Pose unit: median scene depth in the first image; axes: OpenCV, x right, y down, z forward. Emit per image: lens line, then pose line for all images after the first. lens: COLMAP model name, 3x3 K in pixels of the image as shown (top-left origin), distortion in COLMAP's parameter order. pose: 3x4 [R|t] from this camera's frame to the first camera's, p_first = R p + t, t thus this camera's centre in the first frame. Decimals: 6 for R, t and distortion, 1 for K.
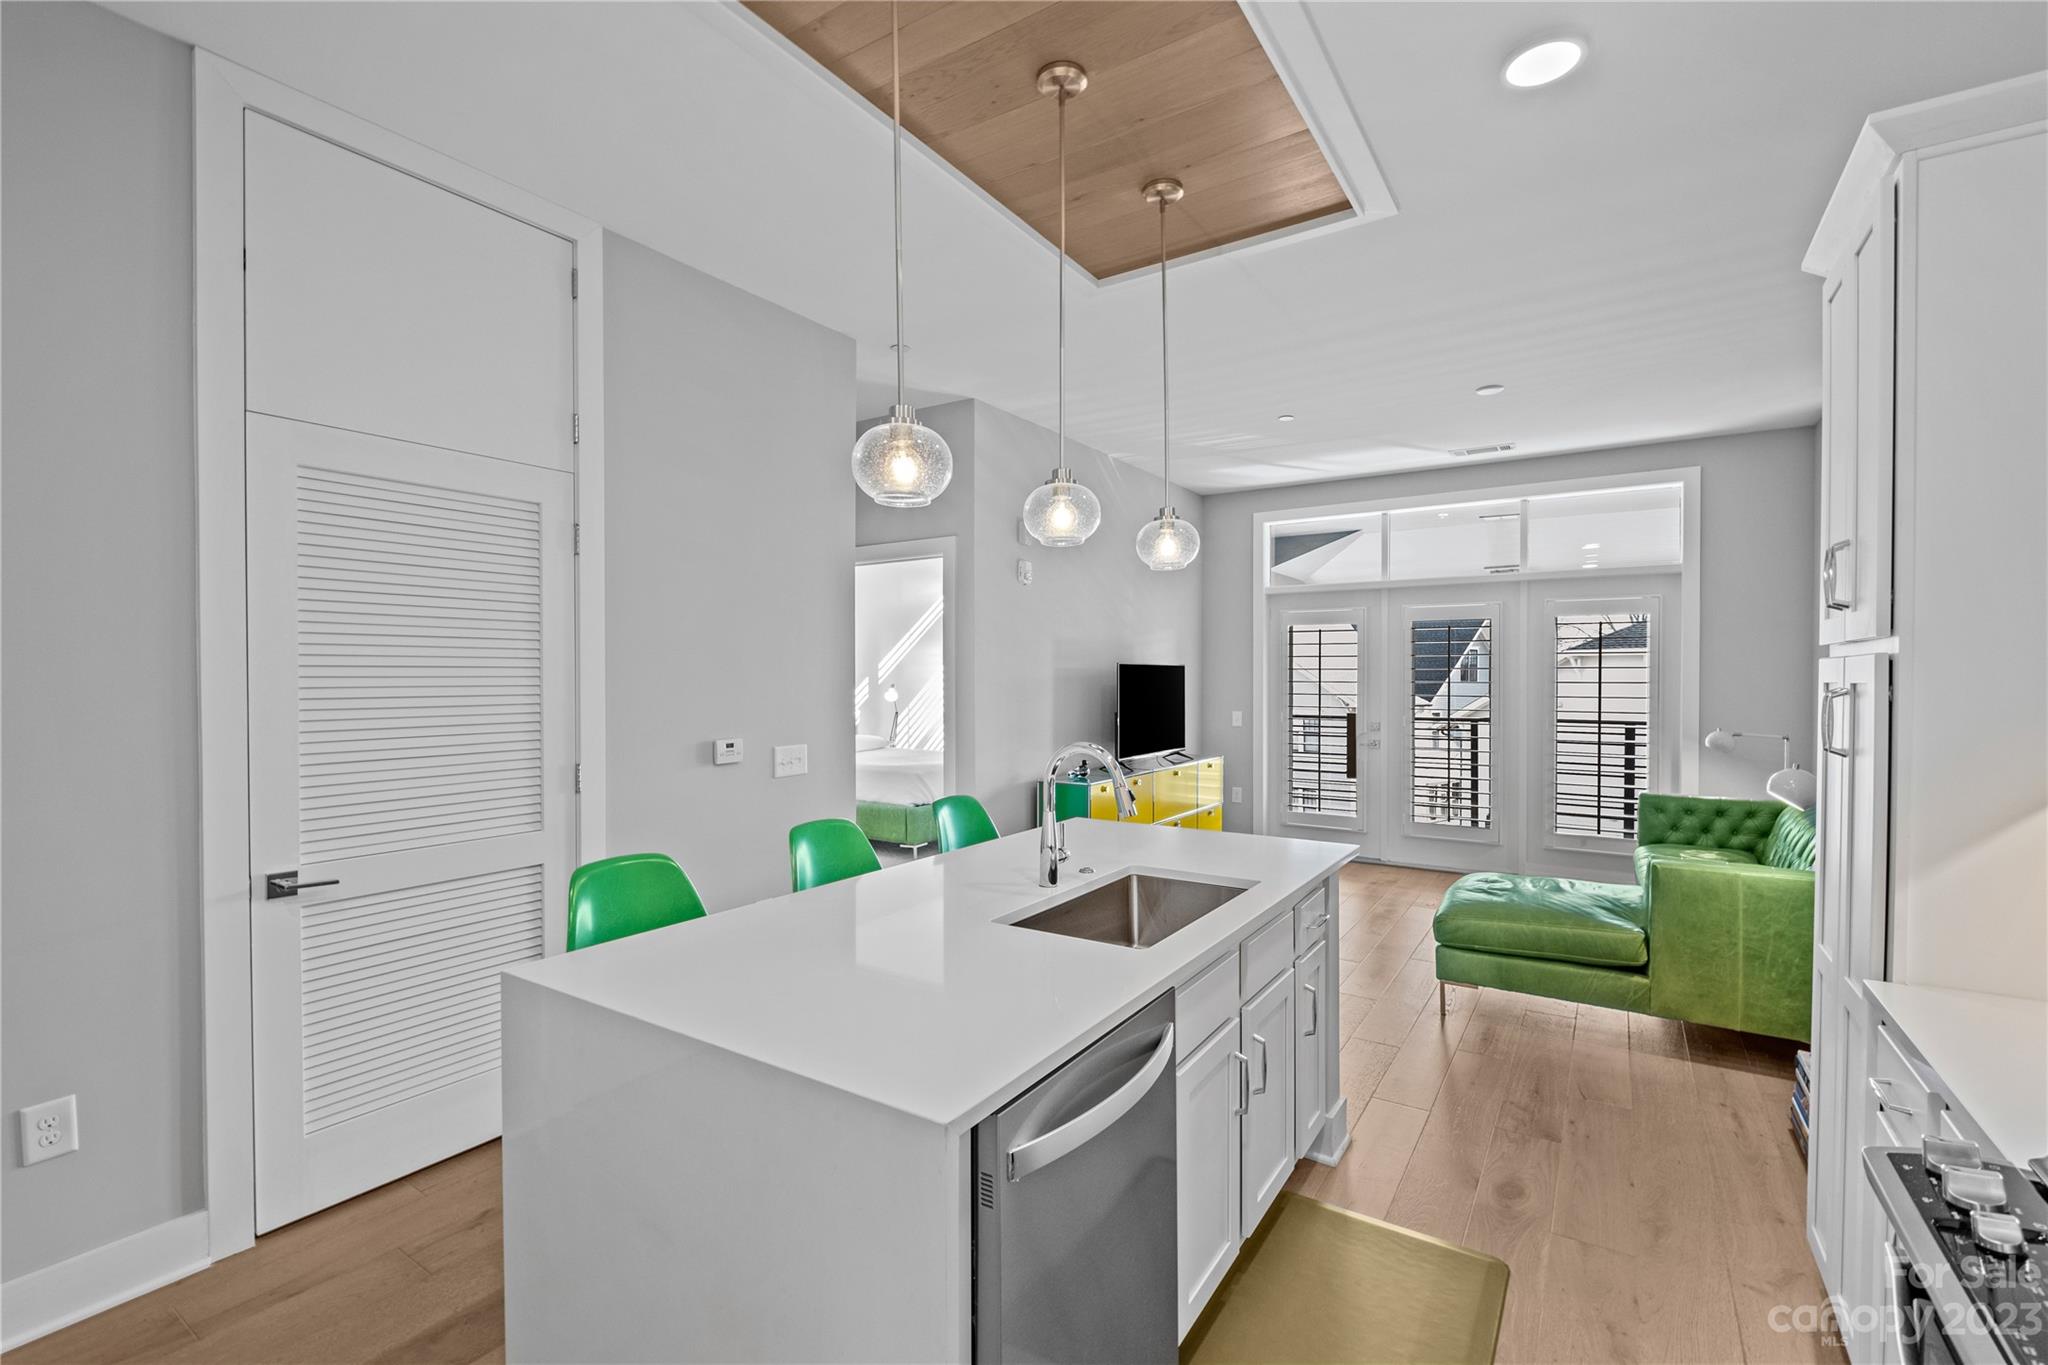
lens RADIAL K [[902.5, 0, 1024.0], [0, 902.5, 682.5], [0, 0, 1]] dist [-0.000302, -0.000088]
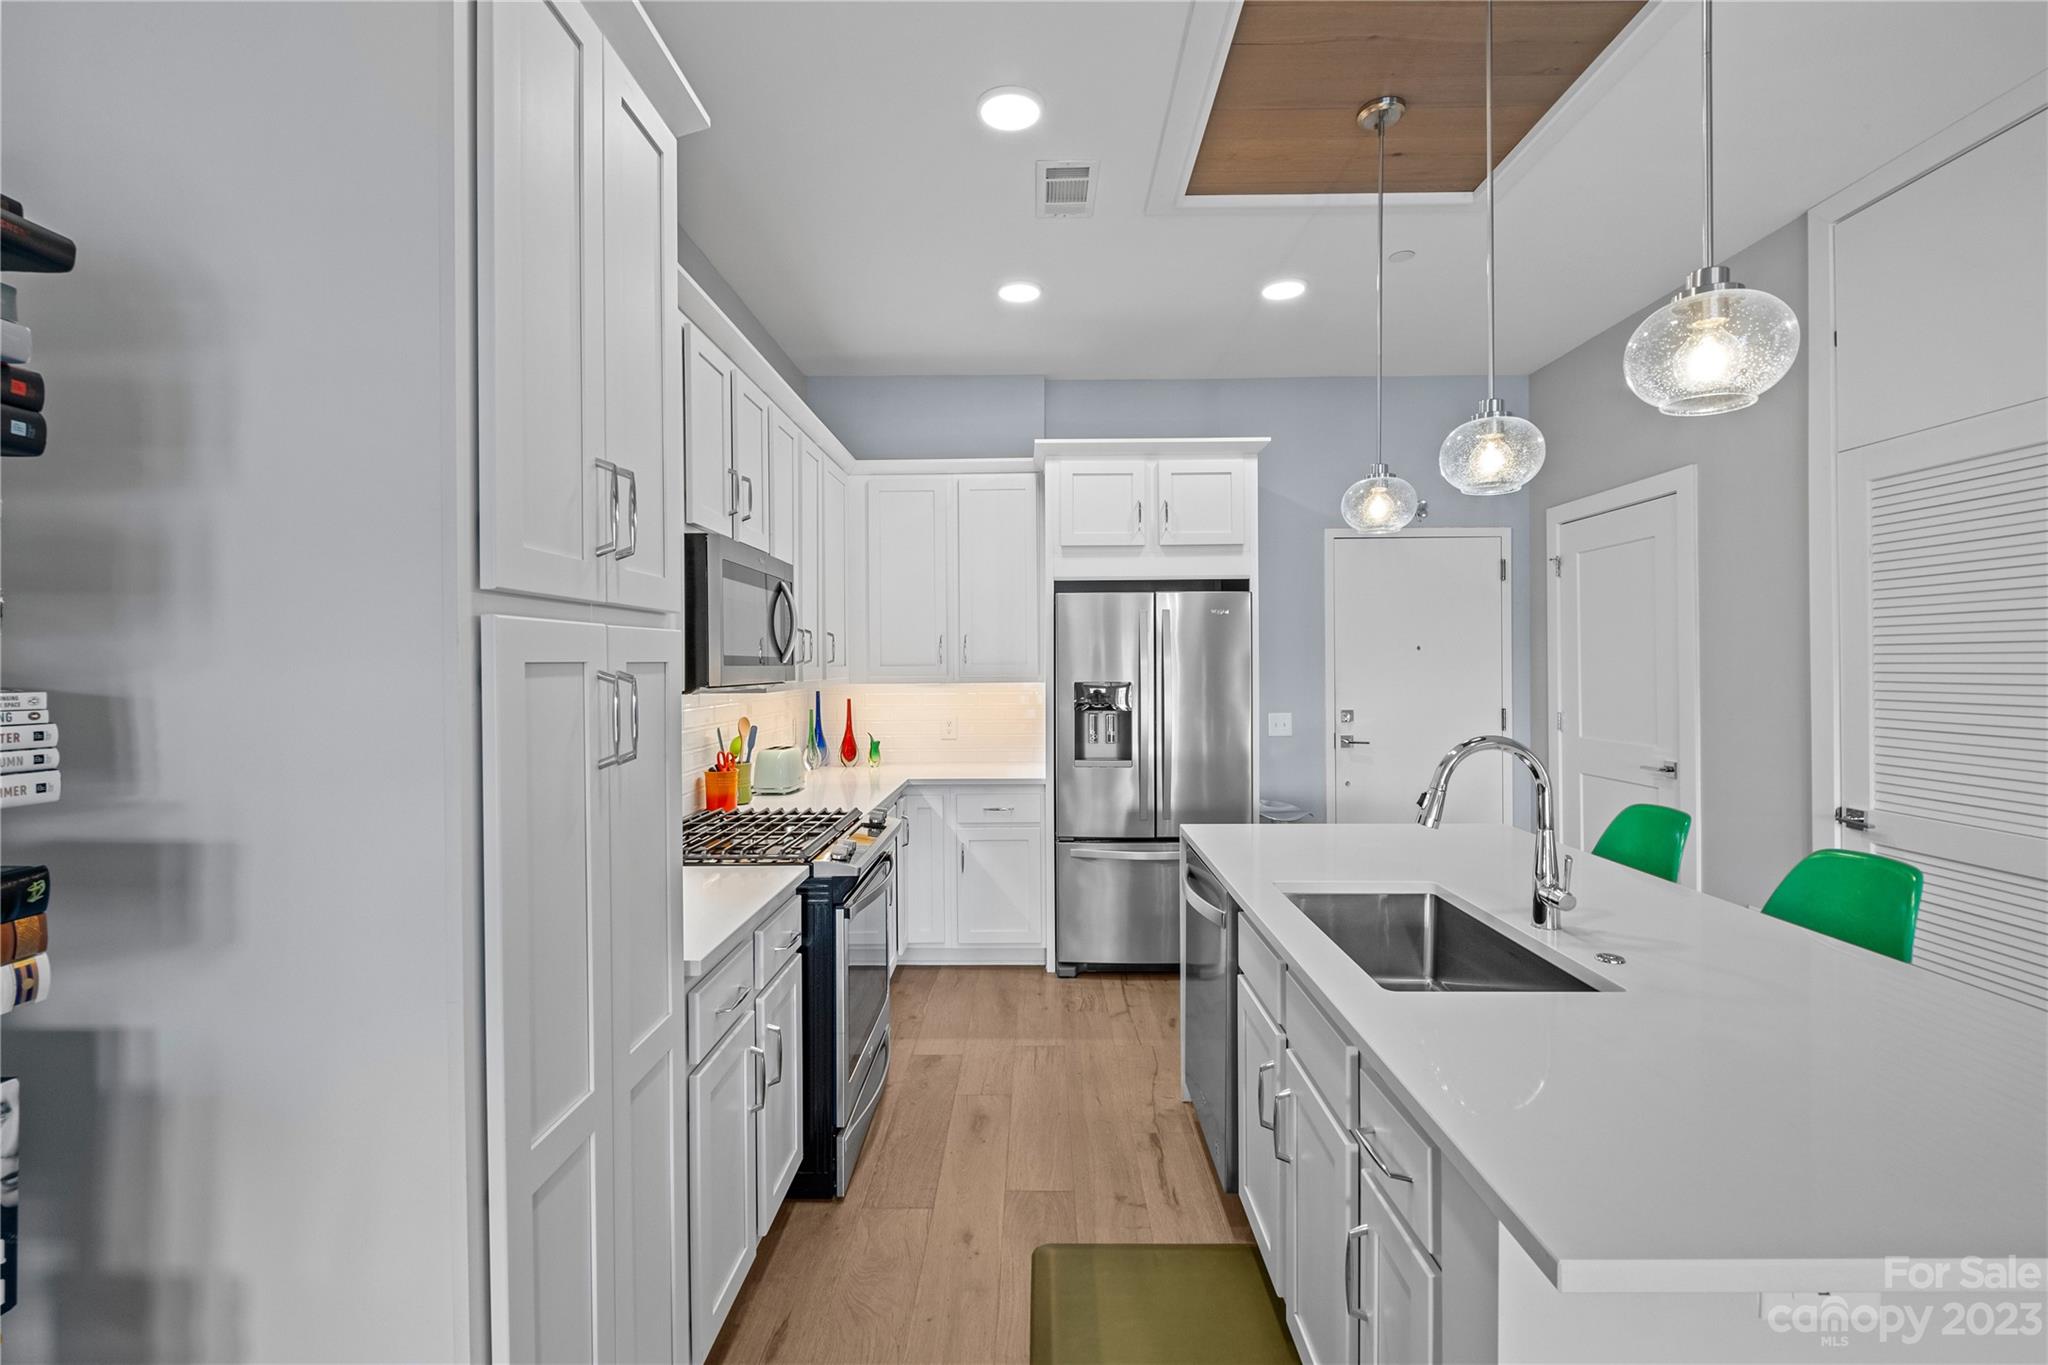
lens RADIAL K [[889.5, 0, 1025.4], [0, 889.5, 663.8], [0, 0, 1]] dist [0.010704, -0.010760]
pose [[-0.844067, 0.005854, -0.536206, 0.505963], [0.002881, 0.999975, 0.006381, -0.002908], [0.536230, 0.003841, -0.844063, 0.878826]]
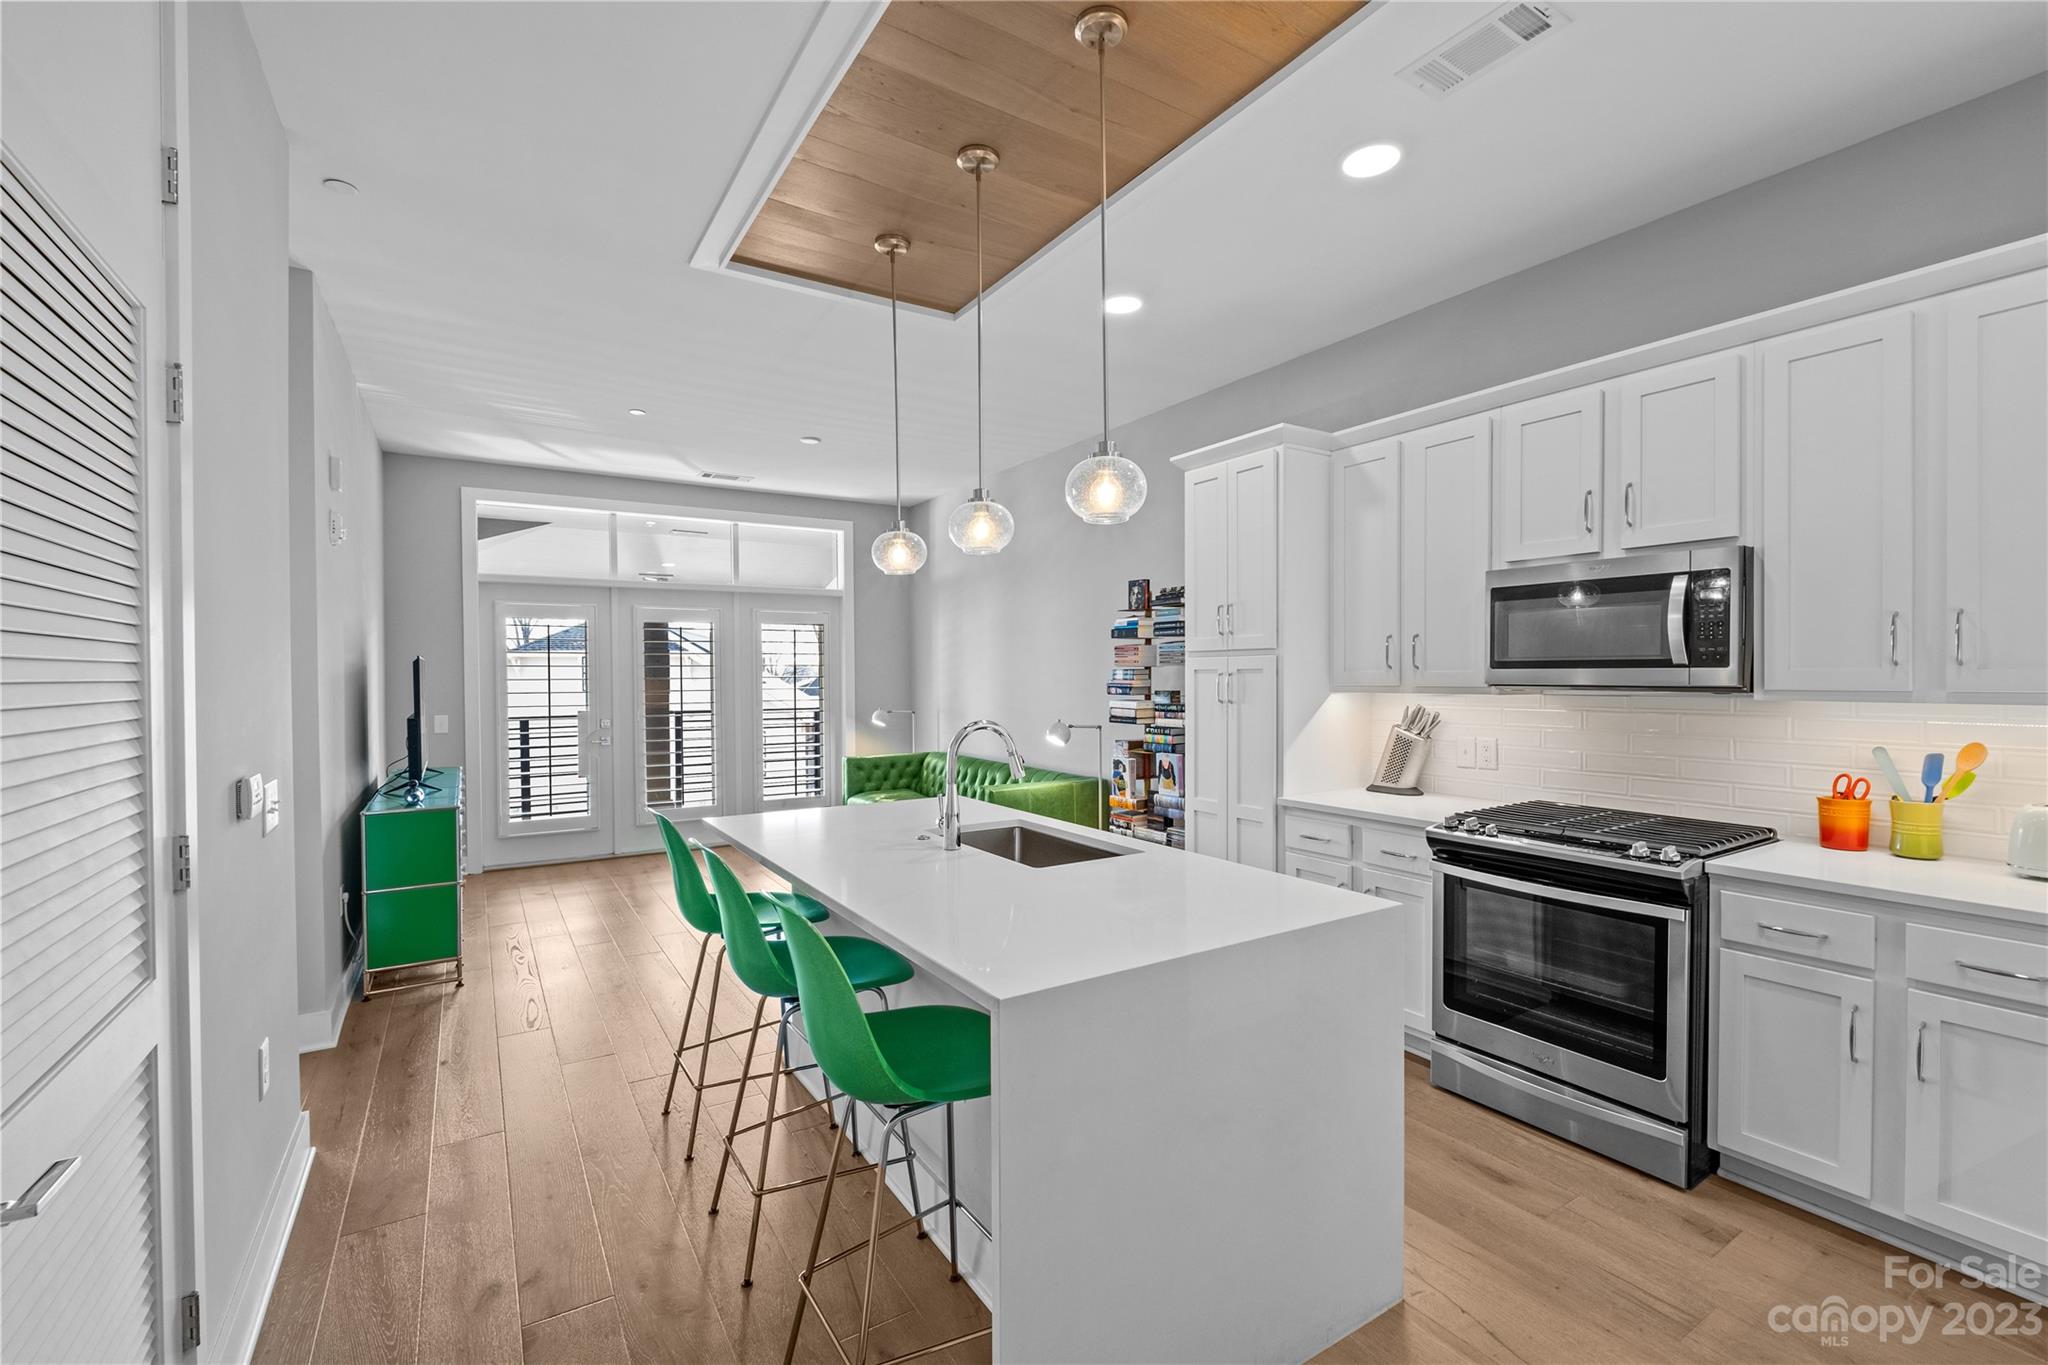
lens RADIAL K [[879.4, 0, 1035.3], [0, 879.4, 686.6], [0, 0, 1]] dist [0.003527, 0.000349]
pose [[0.403531, -0.015696, 0.914831, -0.586313], [0.011106, 0.999863, 0.012255, 0.003099], [-0.914898, 0.005215, 0.403651, 0.287054]]
